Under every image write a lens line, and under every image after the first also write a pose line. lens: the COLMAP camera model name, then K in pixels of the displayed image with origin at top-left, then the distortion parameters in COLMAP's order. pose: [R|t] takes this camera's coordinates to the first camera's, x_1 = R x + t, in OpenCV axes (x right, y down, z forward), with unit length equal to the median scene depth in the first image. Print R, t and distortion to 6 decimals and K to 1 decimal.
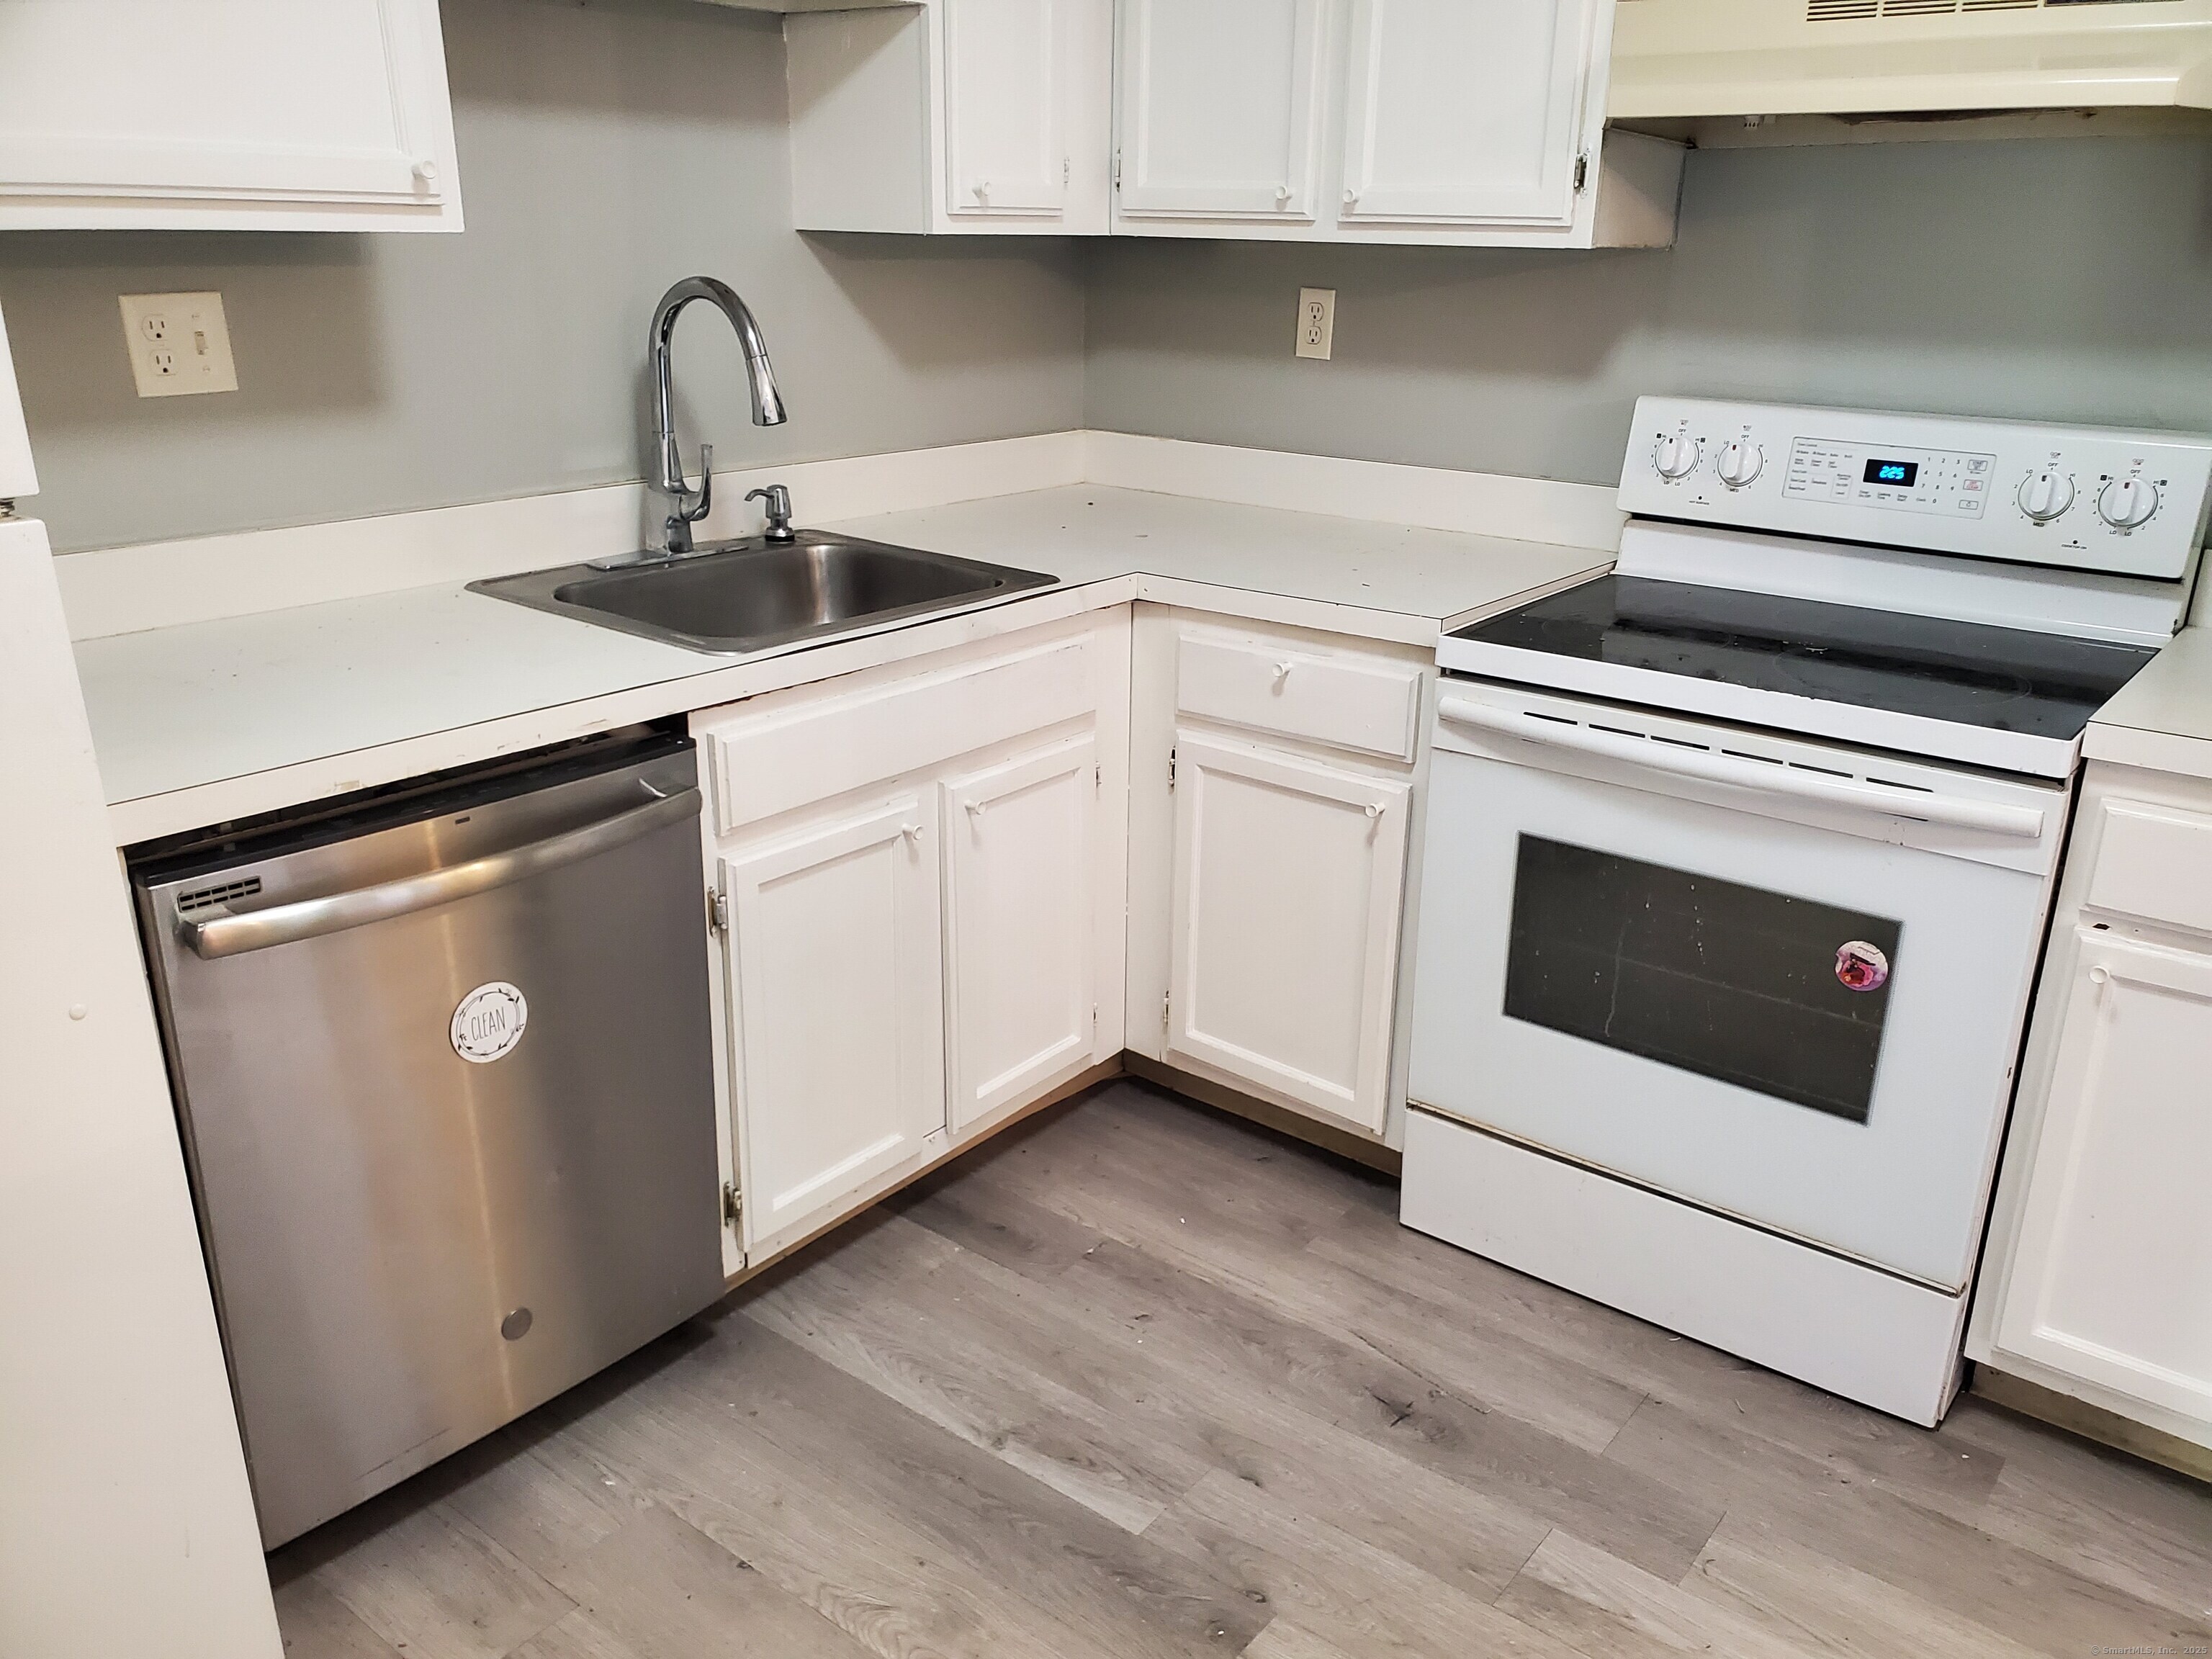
lens RADIAL K [[1704.4, 0, 1116.9], [0, 1704.4, 837.9], [0, 0, 1]] dist [0.020564, 0.001815]
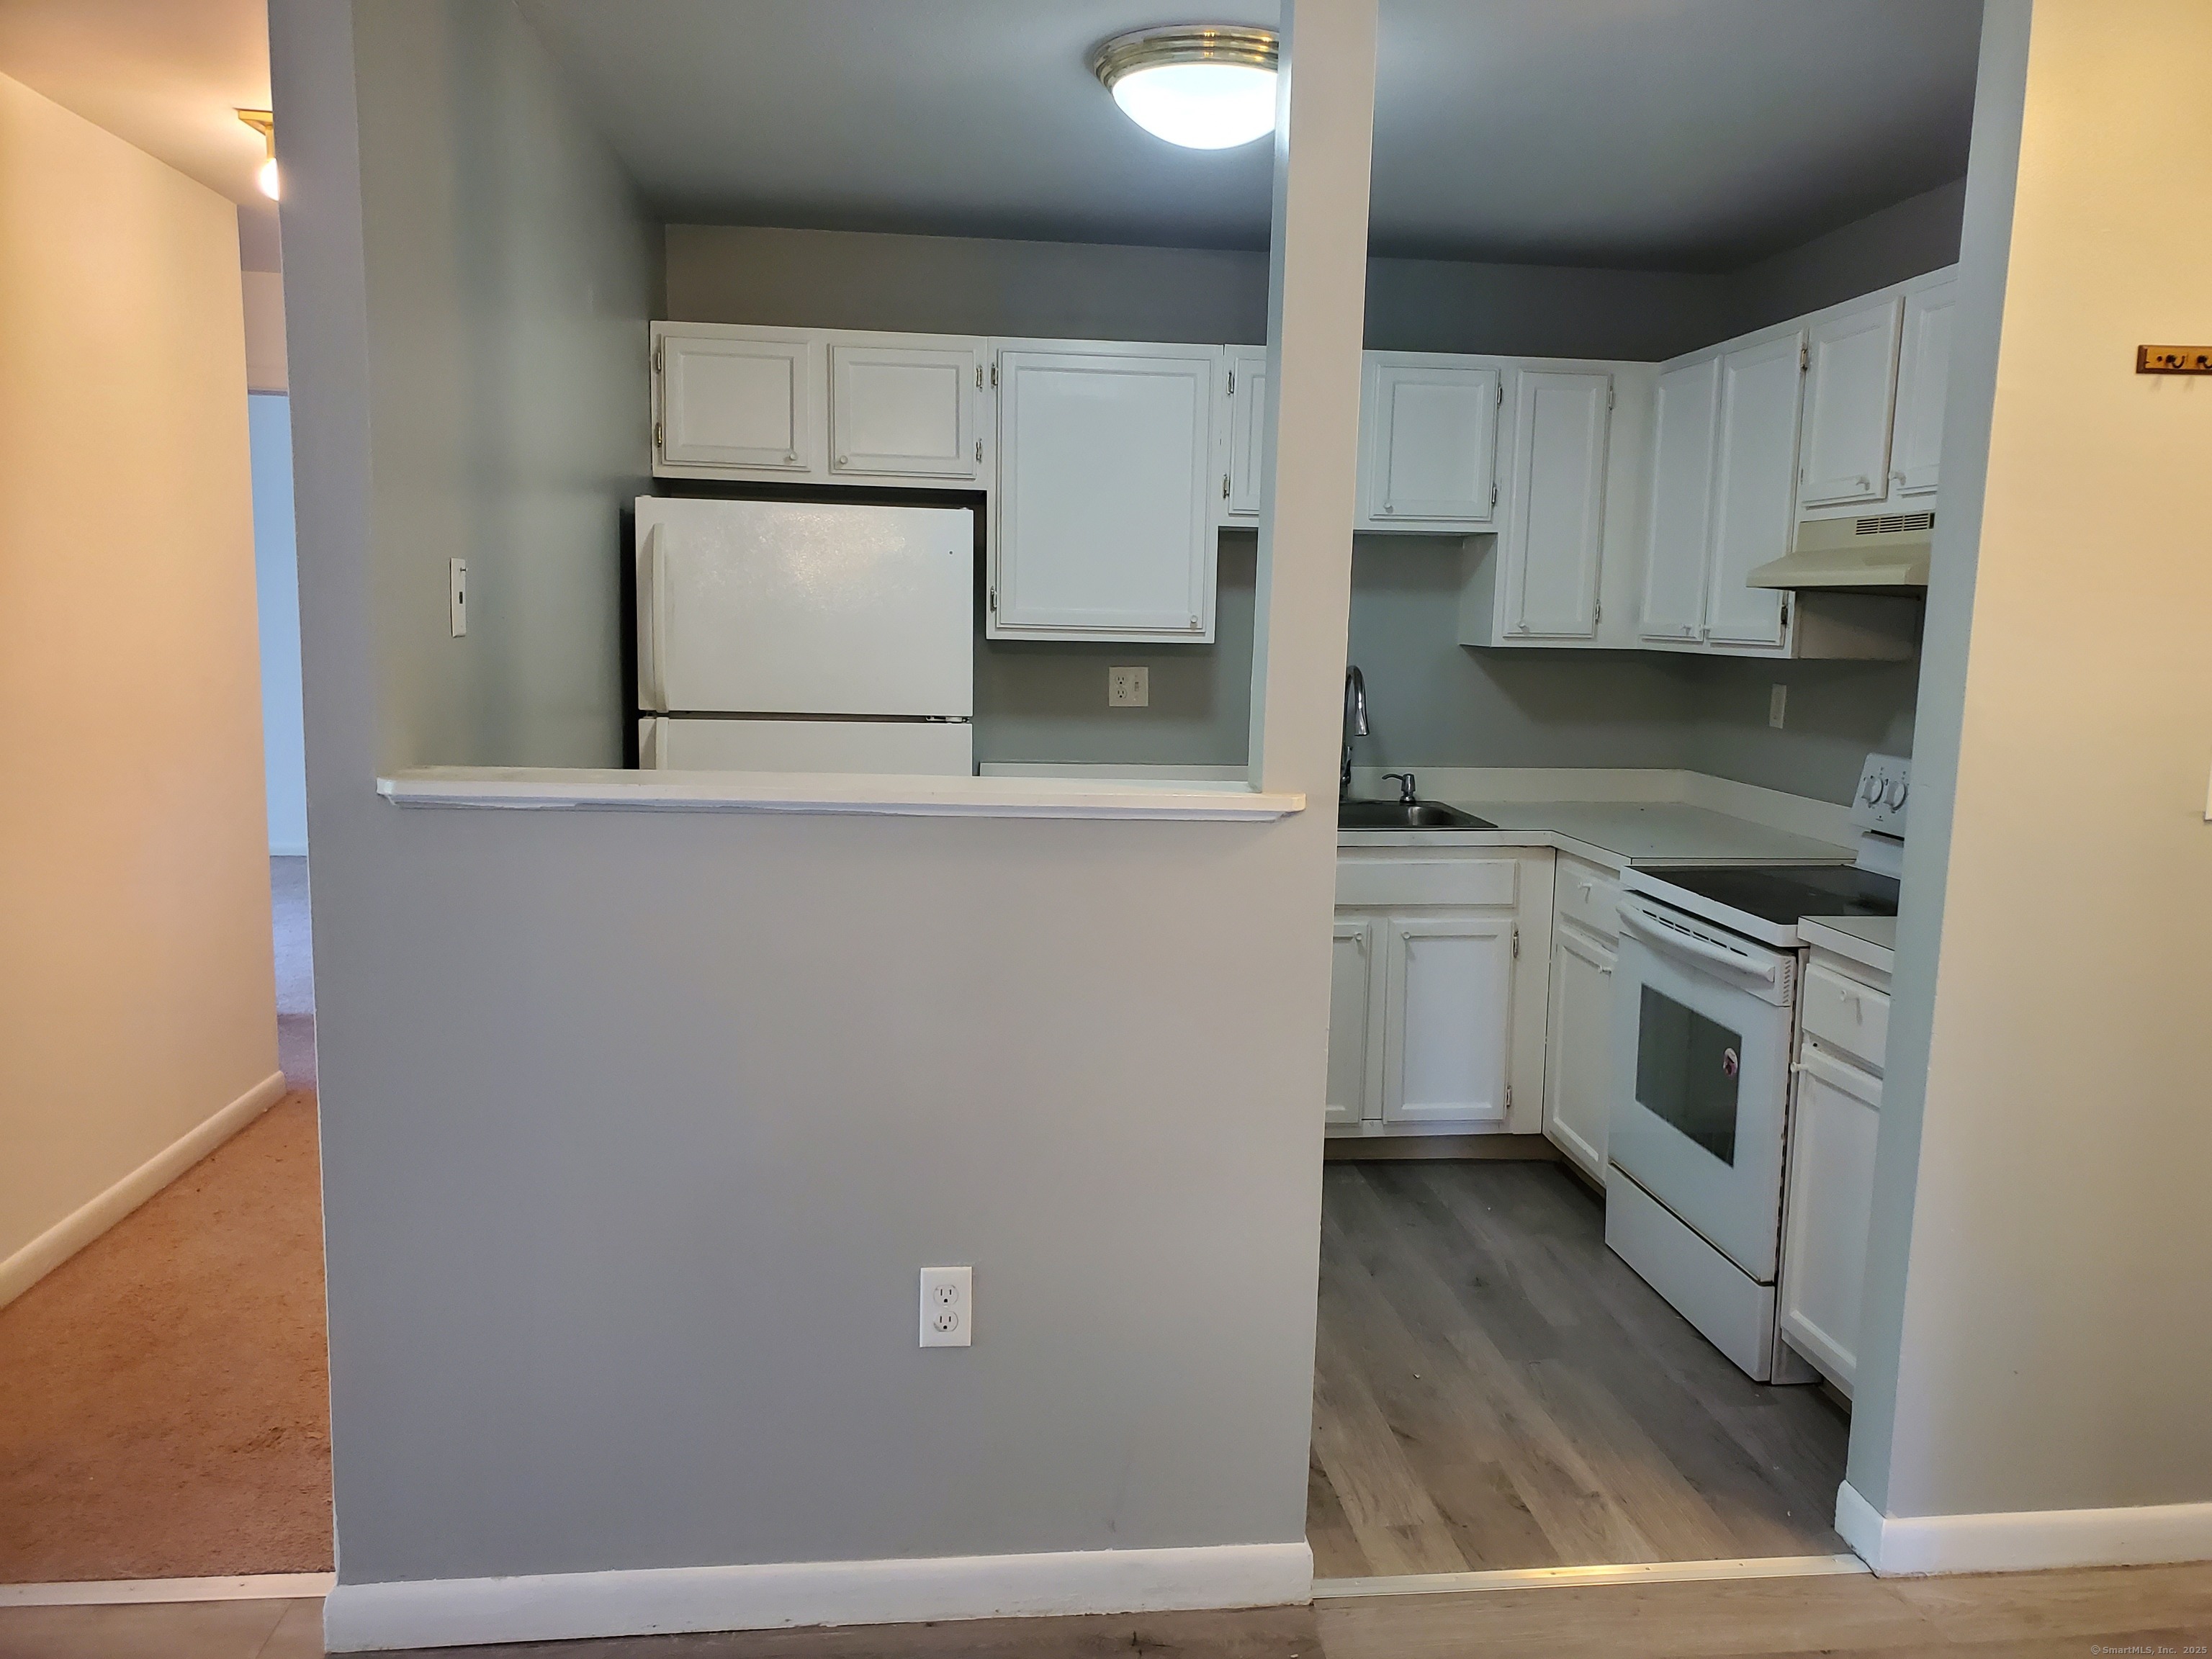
lens RADIAL K [[1704.4, 0, 1113.3], [0, 1704.4, 839.8], [0, 0, 1]] dist [0.020564, 0.001815]
pose [[0.688879, 0.091863, -0.719031, 1.041229], [-0.255077, 0.959215, -0.121831, 0.192796], [0.678514, 0.267336, 0.684216, -0.531474]]
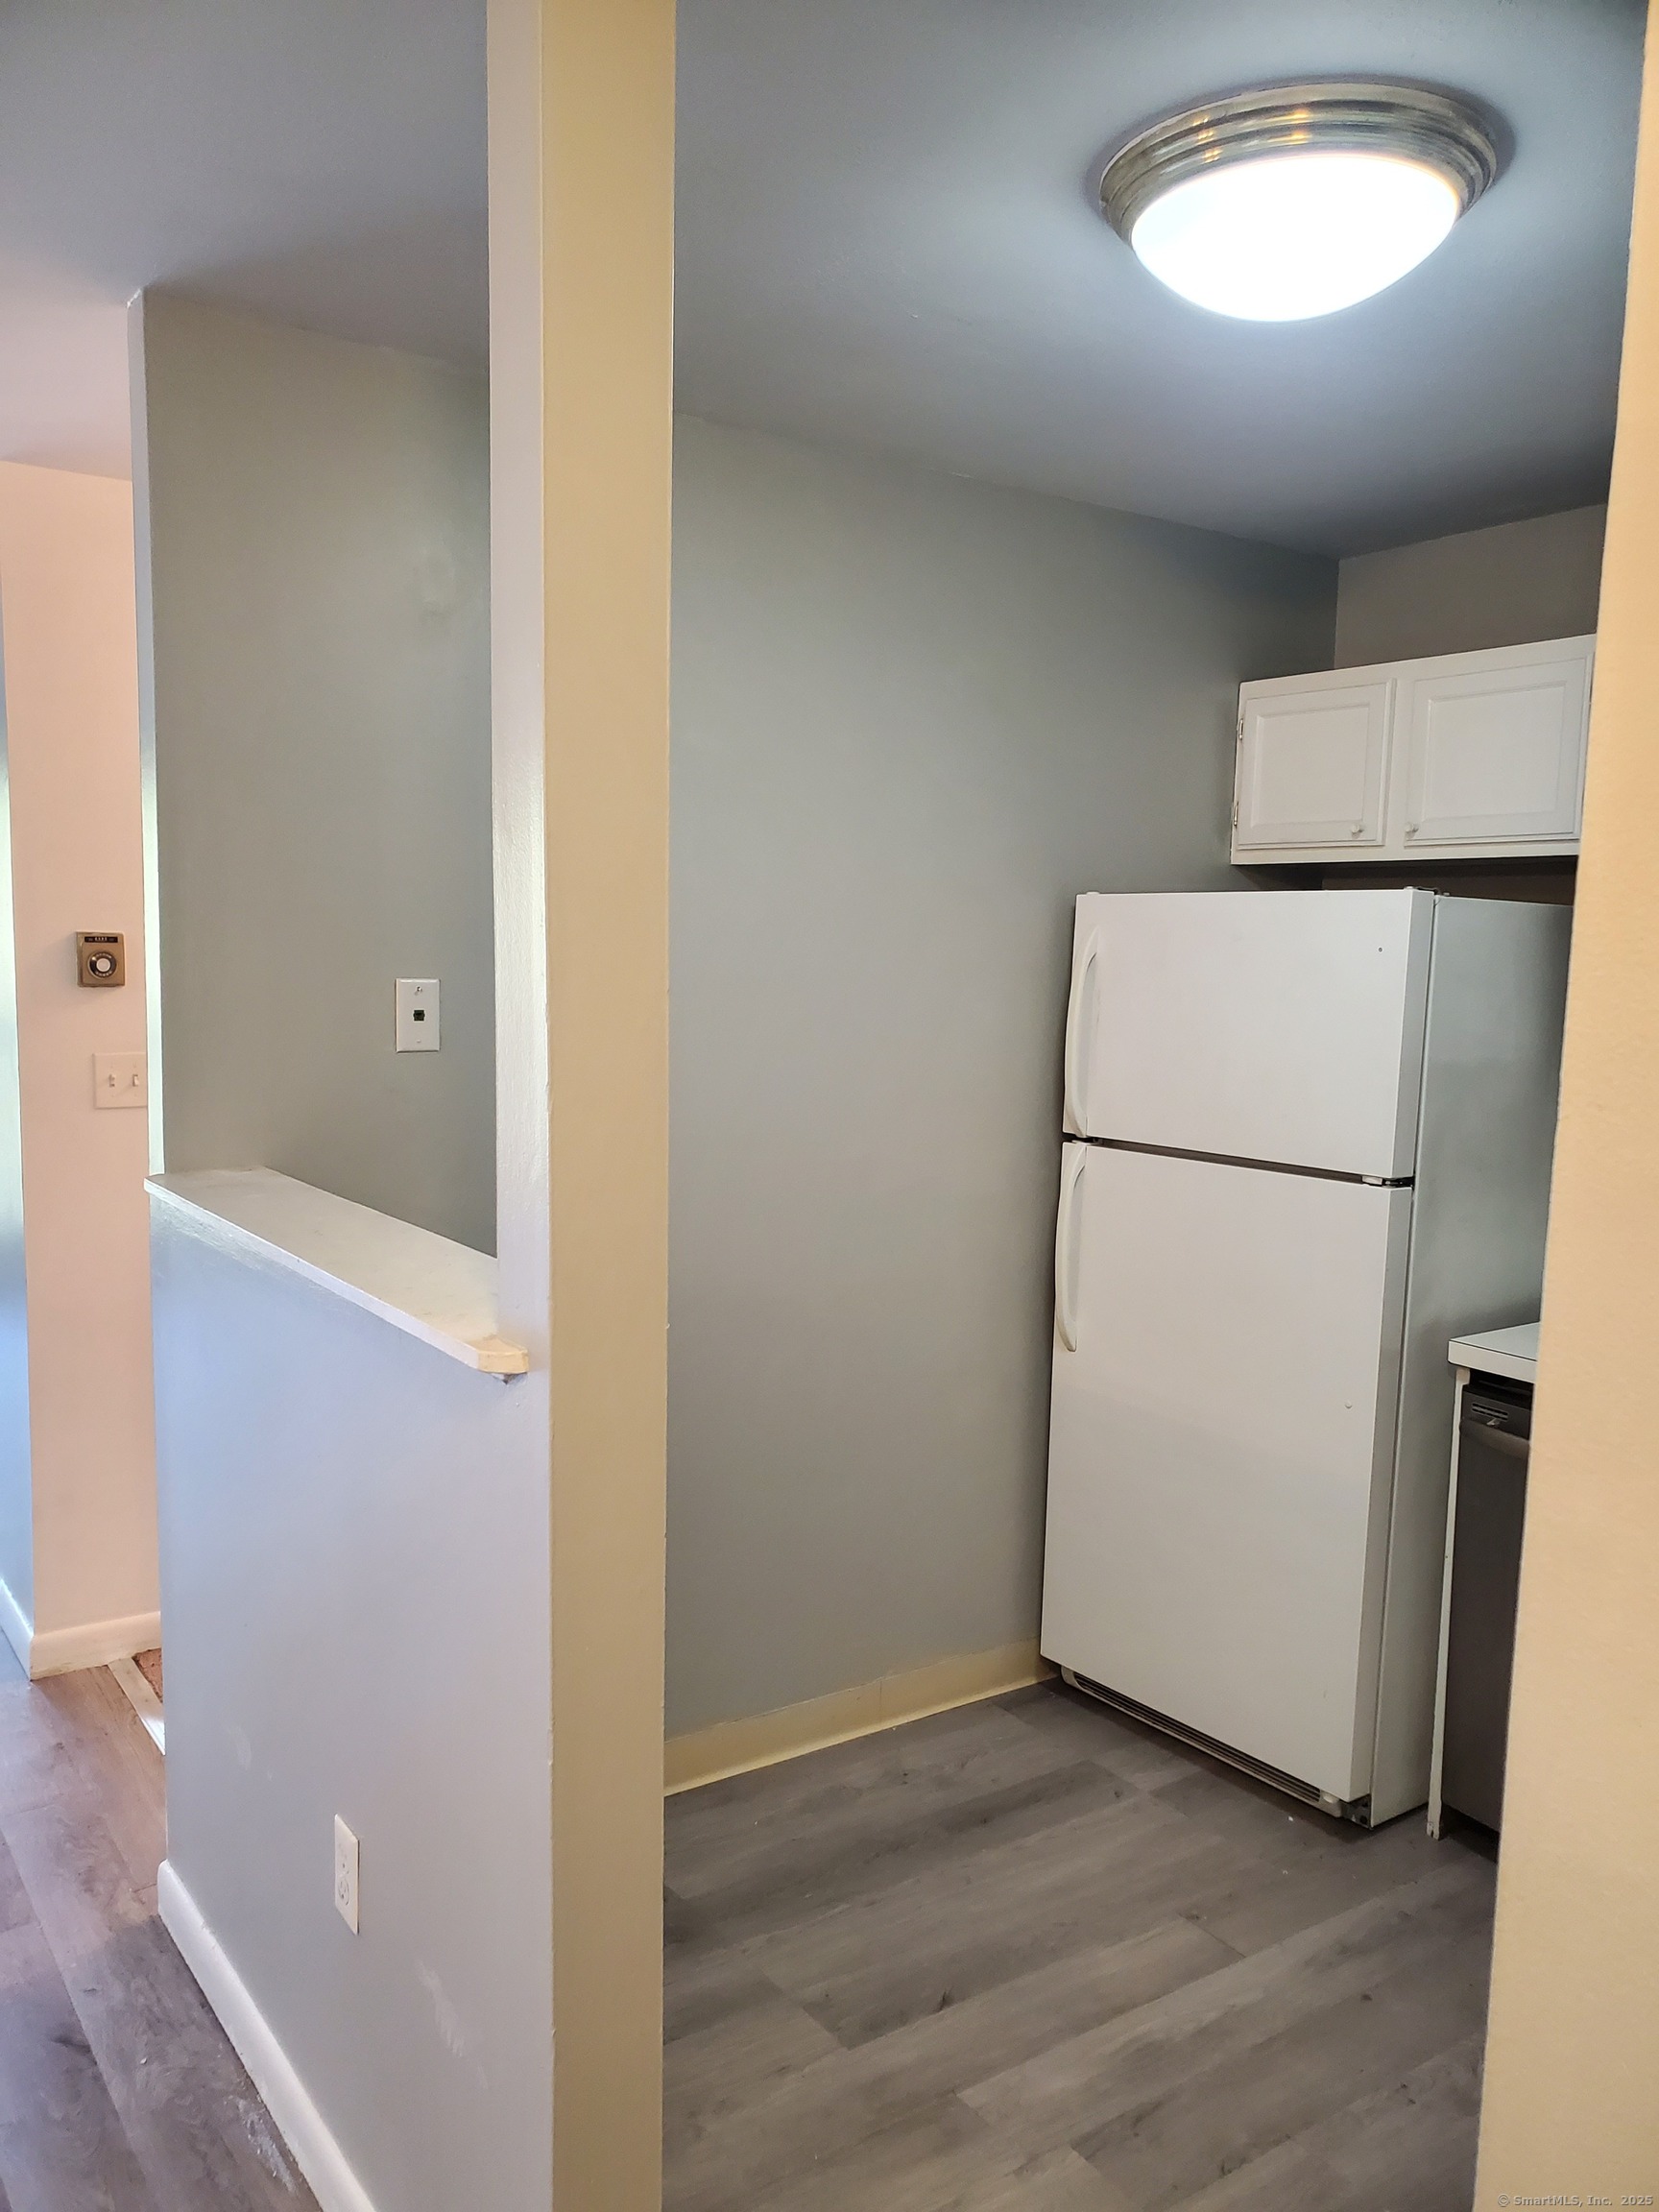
lens RADIAL K [[1704.4, 0, 845.1], [0, 1704.4, 1160.1], [0, 0, 1]] dist [0.020564, 0.001815]
pose [[-0.288785, 0.087913, -0.953349, 0.965520], [-0.356846, 0.914137, 0.192391, -0.214226], [0.888405, 0.395759, -0.232618, 0.463154]]
